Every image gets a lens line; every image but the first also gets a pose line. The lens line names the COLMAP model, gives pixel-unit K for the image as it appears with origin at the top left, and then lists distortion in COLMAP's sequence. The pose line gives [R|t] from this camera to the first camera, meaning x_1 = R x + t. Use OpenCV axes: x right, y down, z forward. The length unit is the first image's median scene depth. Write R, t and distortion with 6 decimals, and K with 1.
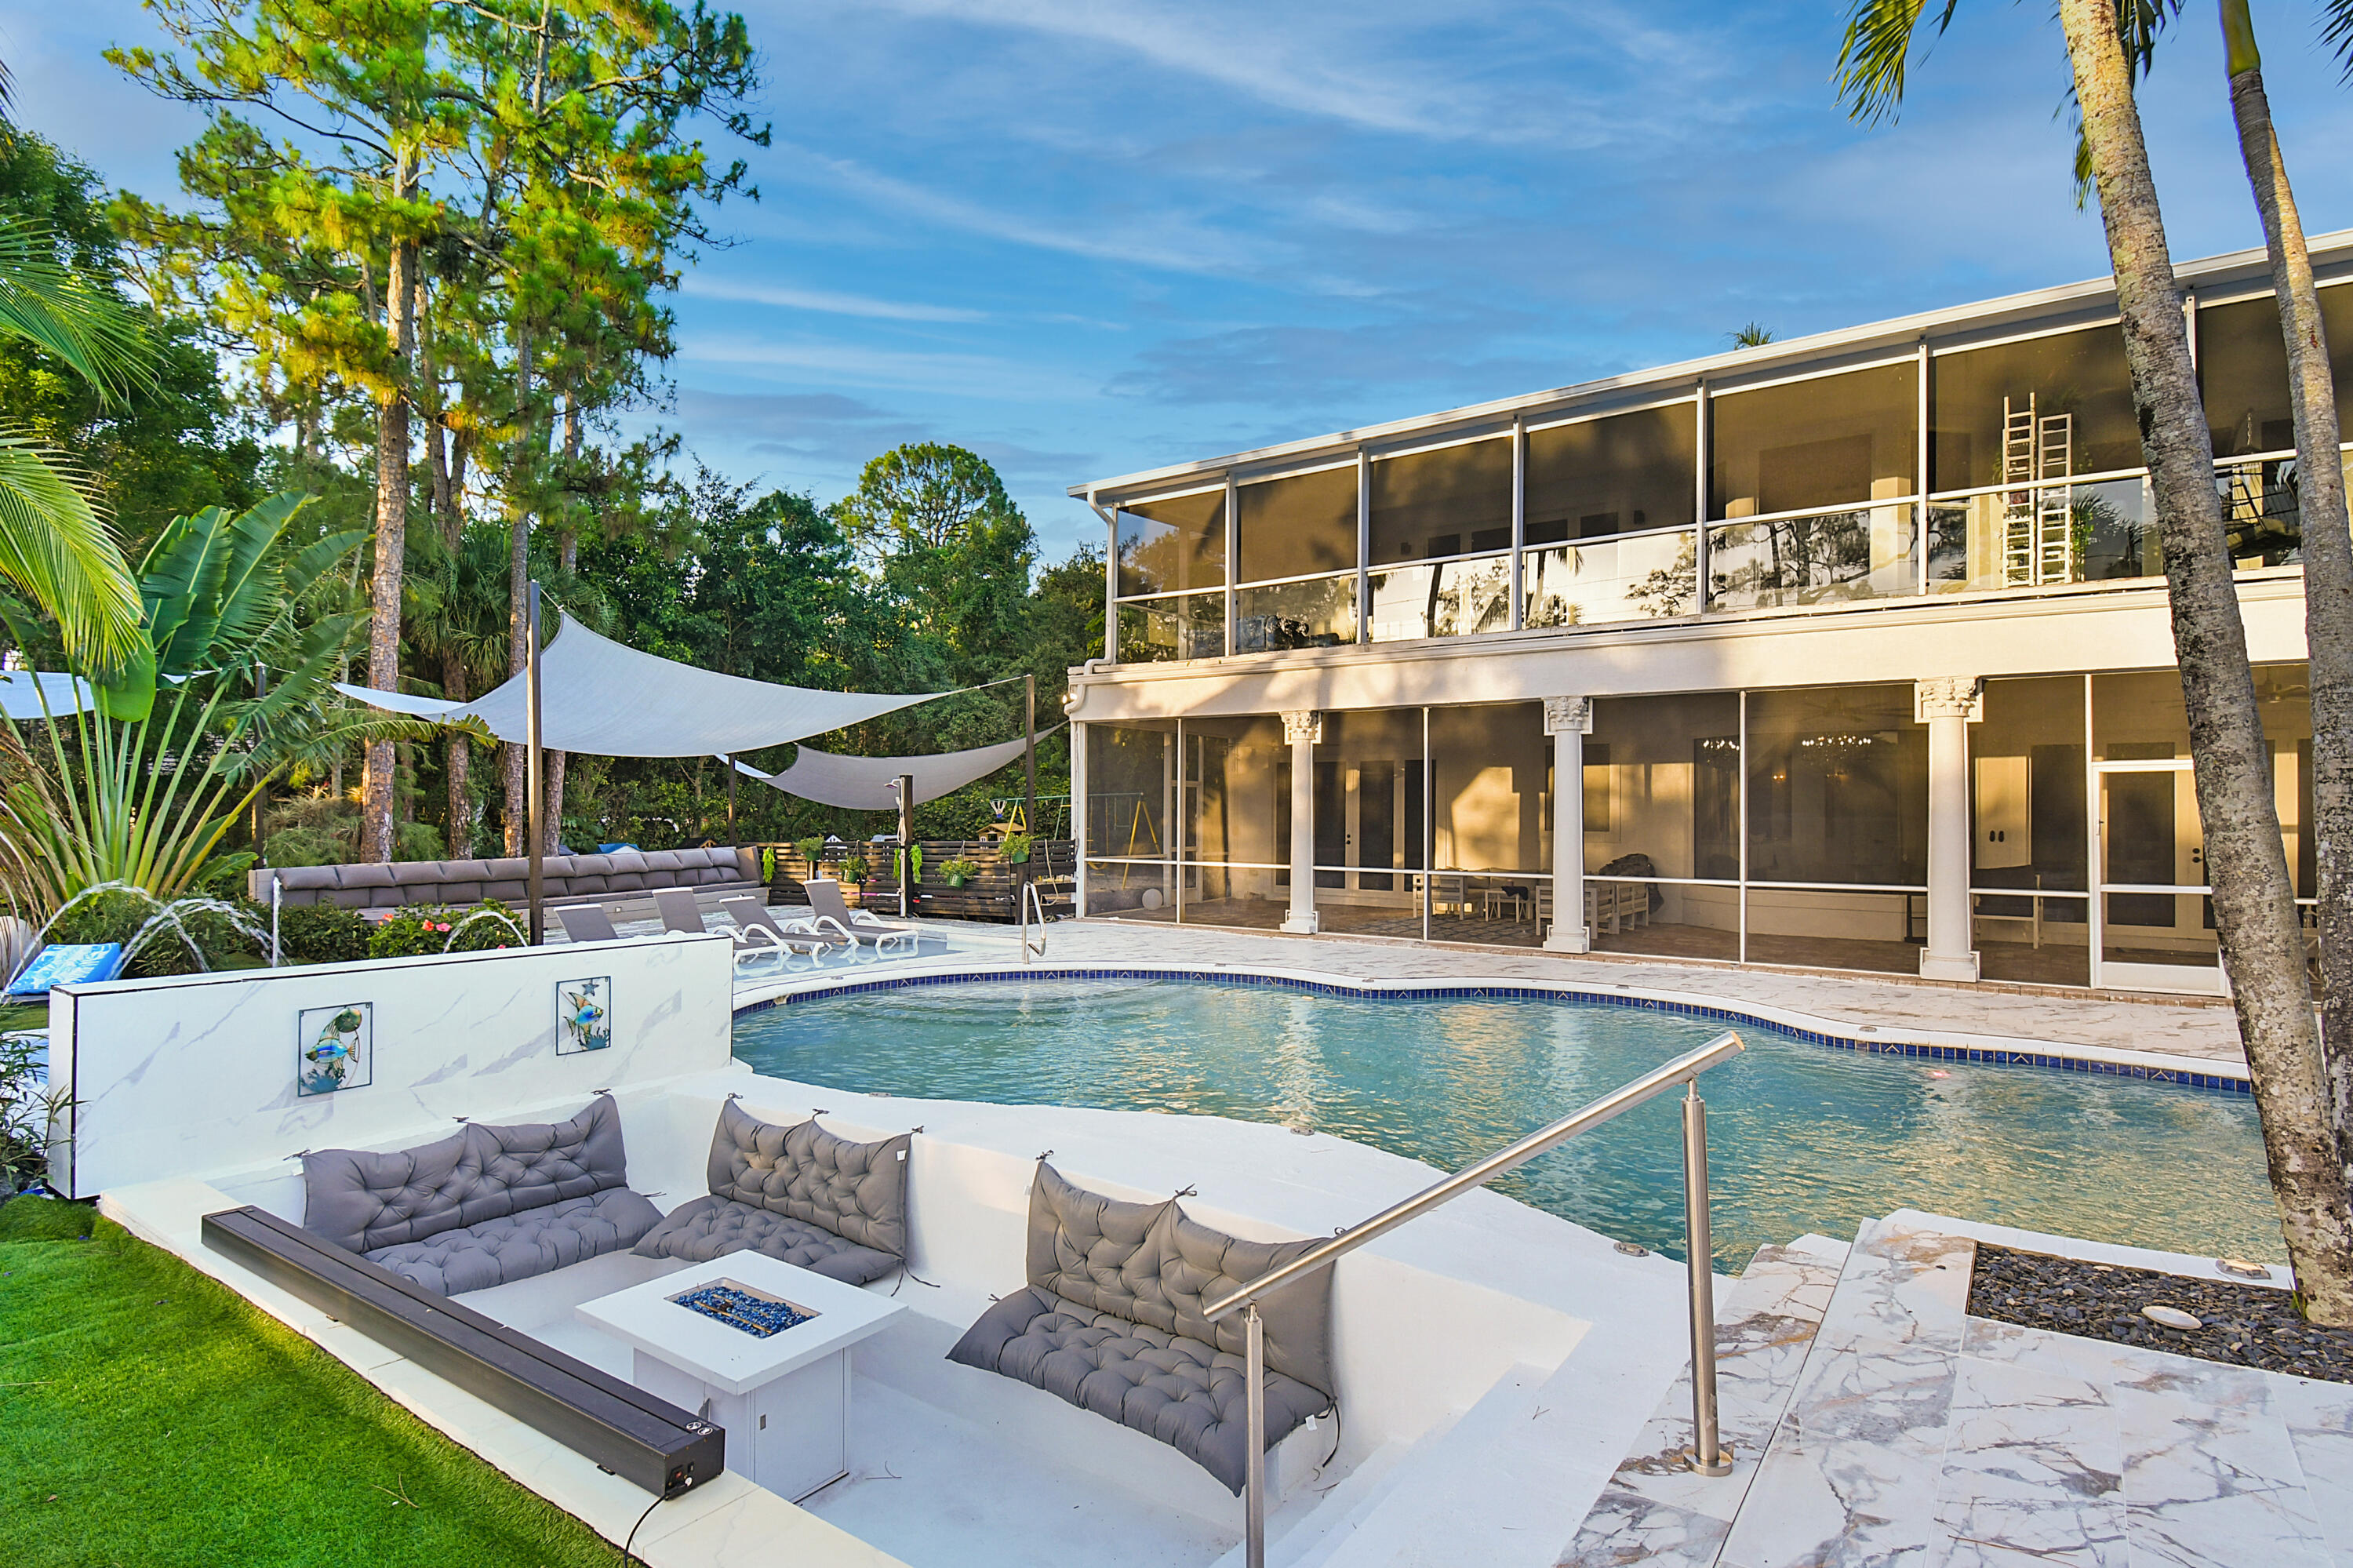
lens RADIAL K [[1242.5, 0, 1171.8], [0, 1242.5, 825.5], [0, 0, 1]] dist [0.042305, -0.000836]
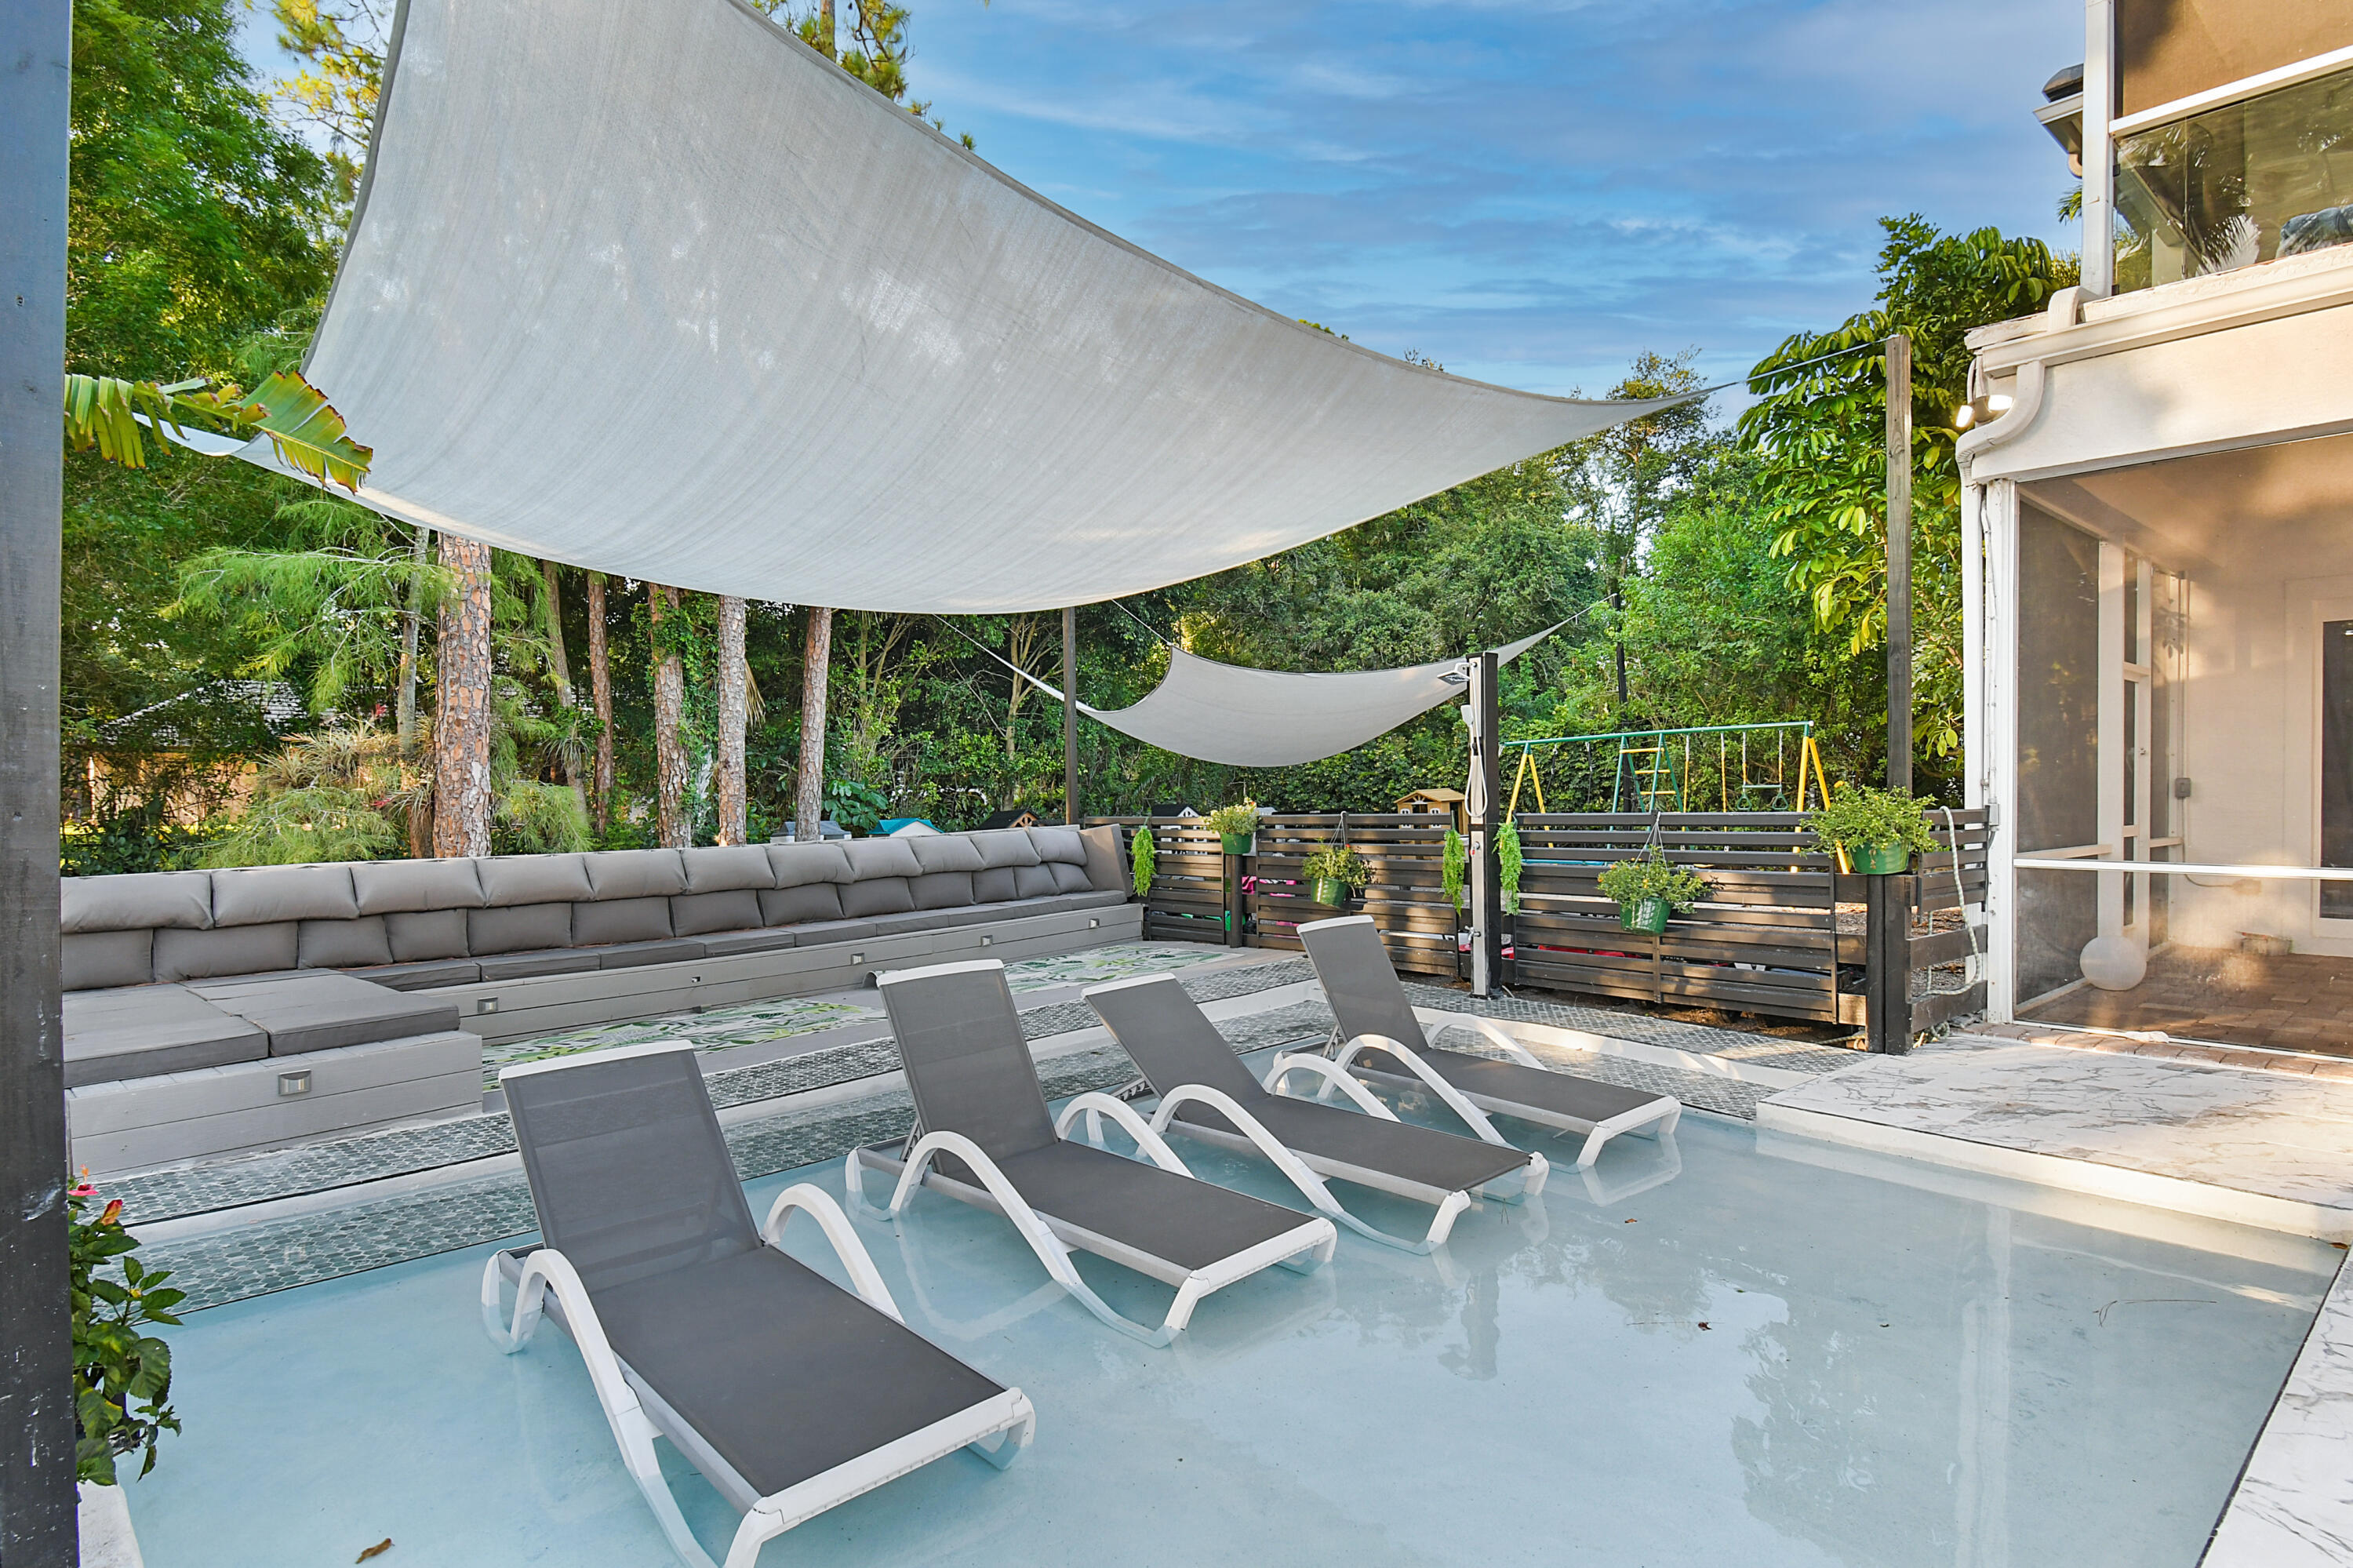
lens RADIAL K [[1199.8, 0, 1195.5], [0, 1199.8, 880.0], [0, 0, 1]] dist [-0.004708, -0.000244]
pose [[0.978290, 0.008357, -0.207072, -0.212035], [0.005088, 0.997917, 0.064310, 0.008707], [0.207178, -0.063967, 0.976210, 0.555709]]
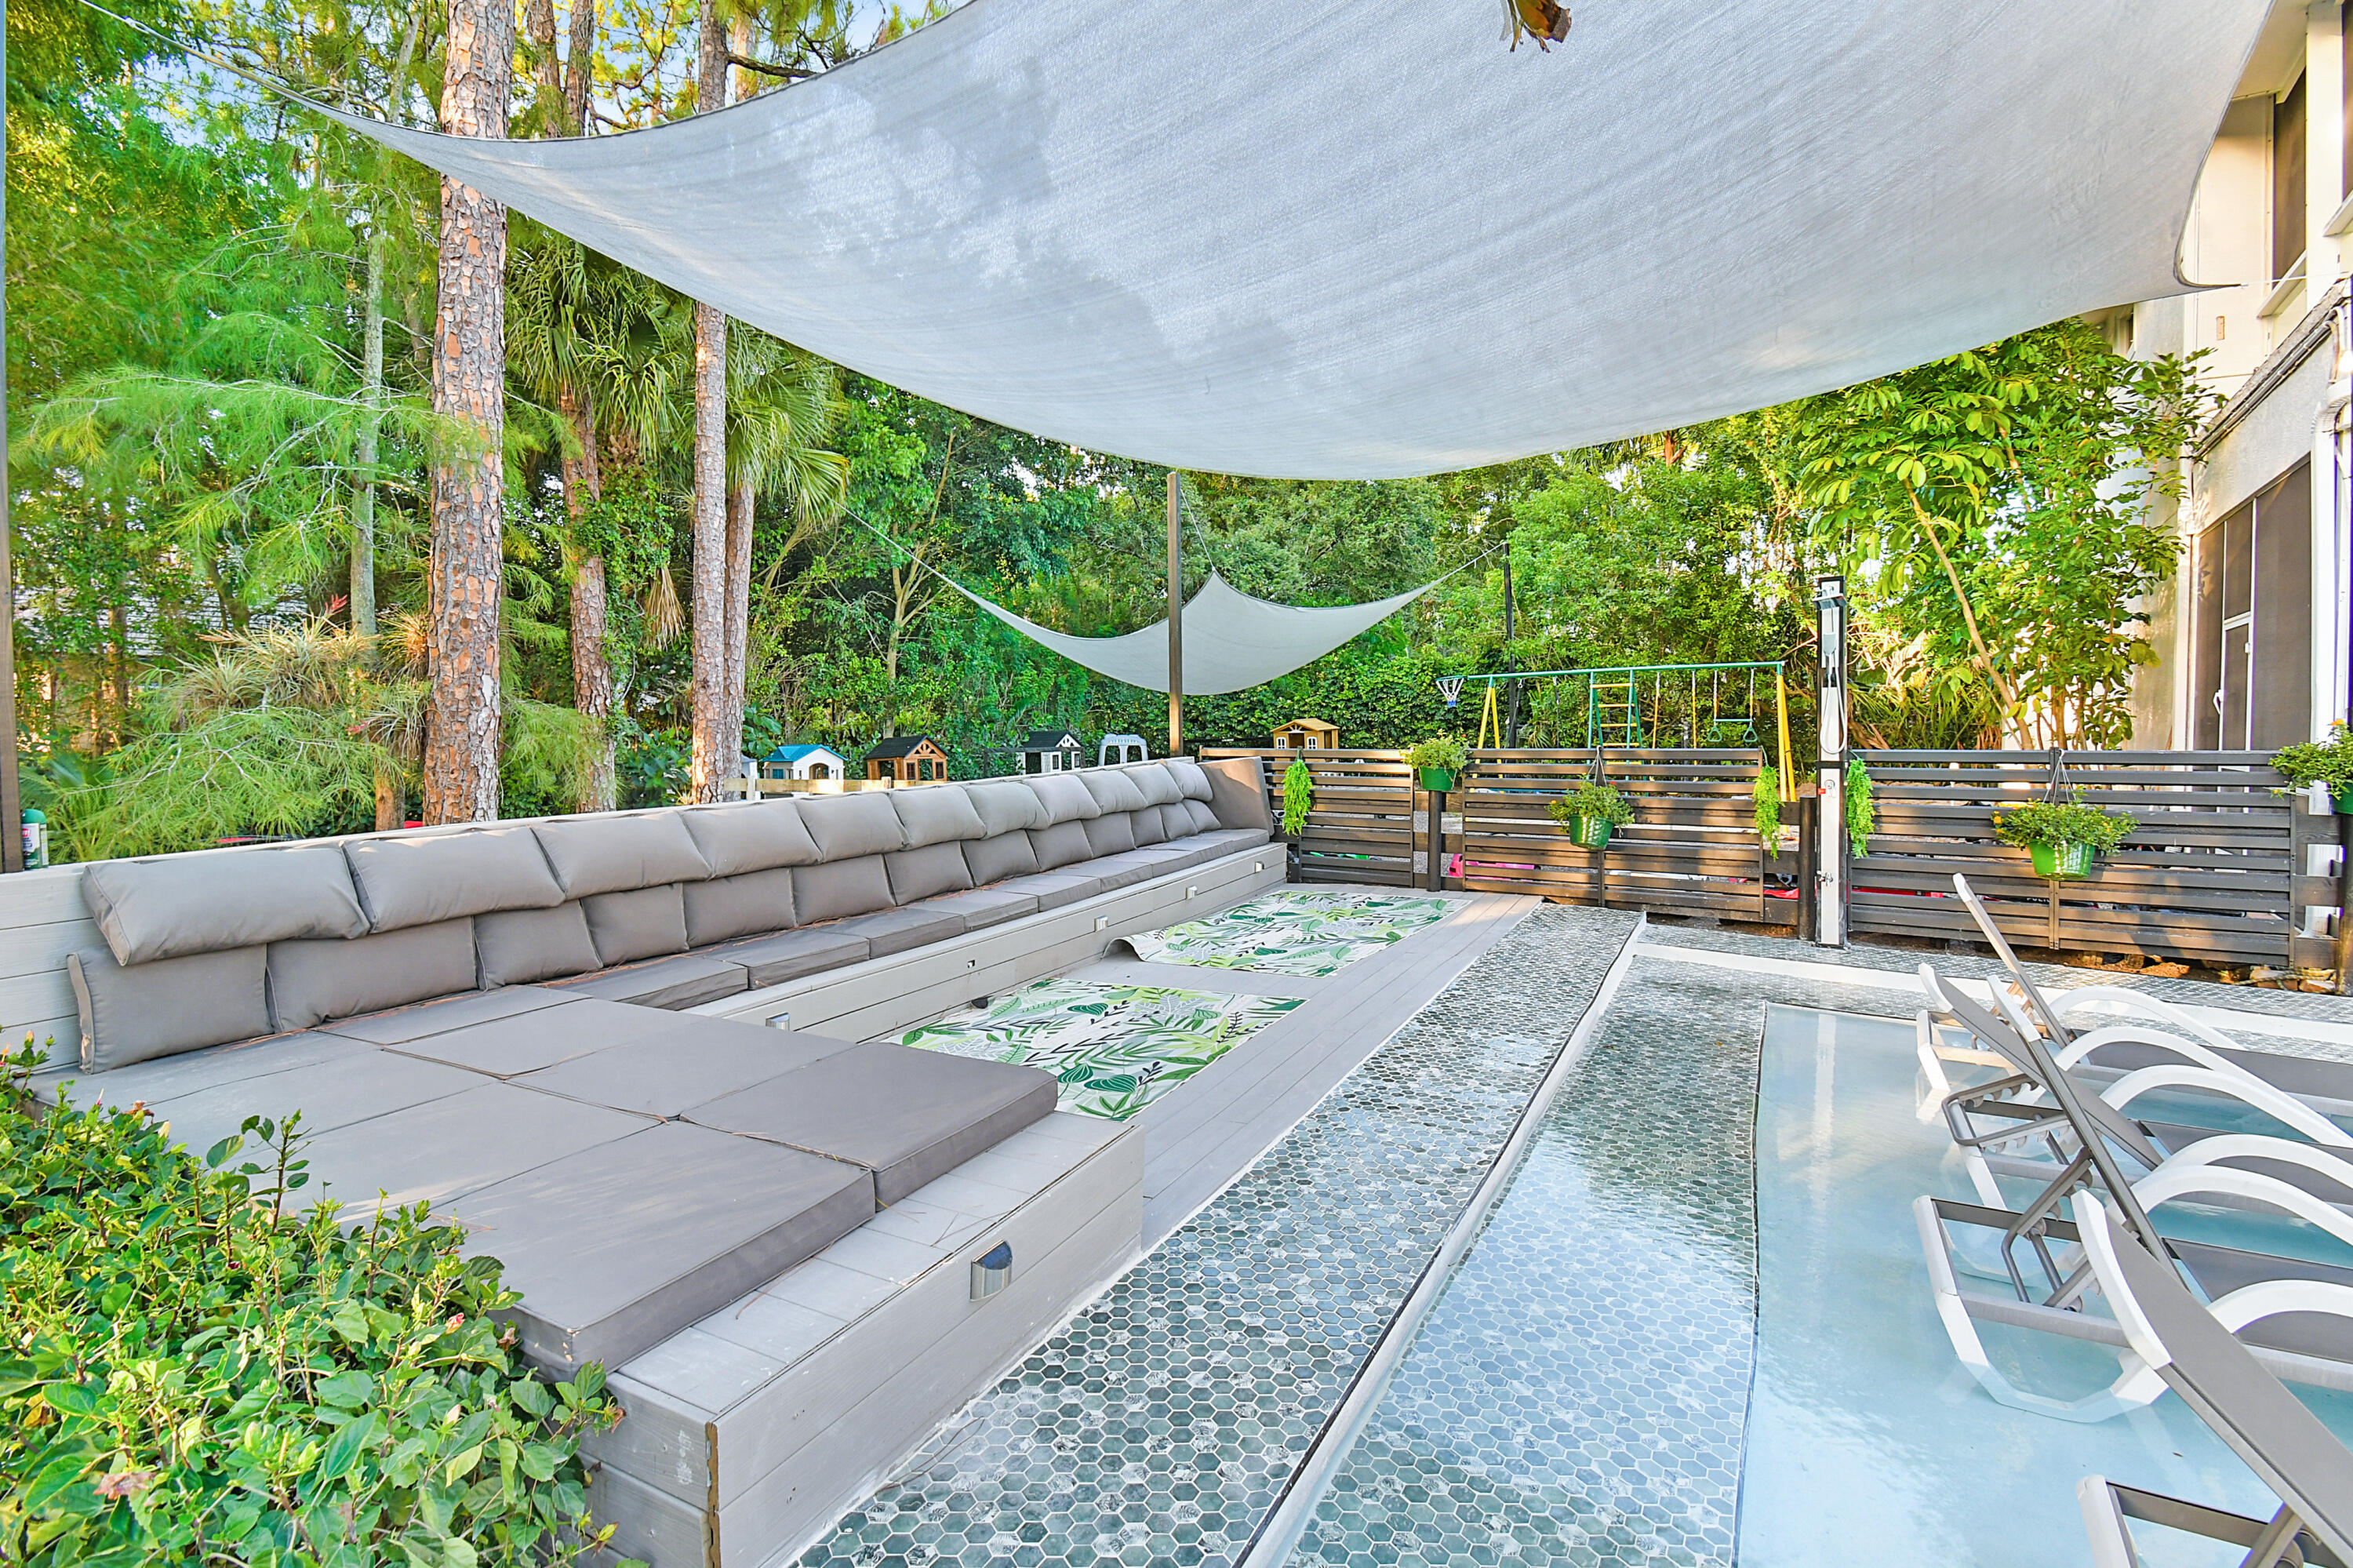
lens RADIAL K [[1079.5, 0, 1158.5], [0, 1079.5, 786.3], [0, 0, 1]] dist [0.033156, -0.025927]
pose [[0.999591, -0.000242, 0.028604, -0.408786], [-0.001305, 0.998536, 0.054079, 0.006429], [-0.028575, -0.054094, 0.998127, 0.631311]]
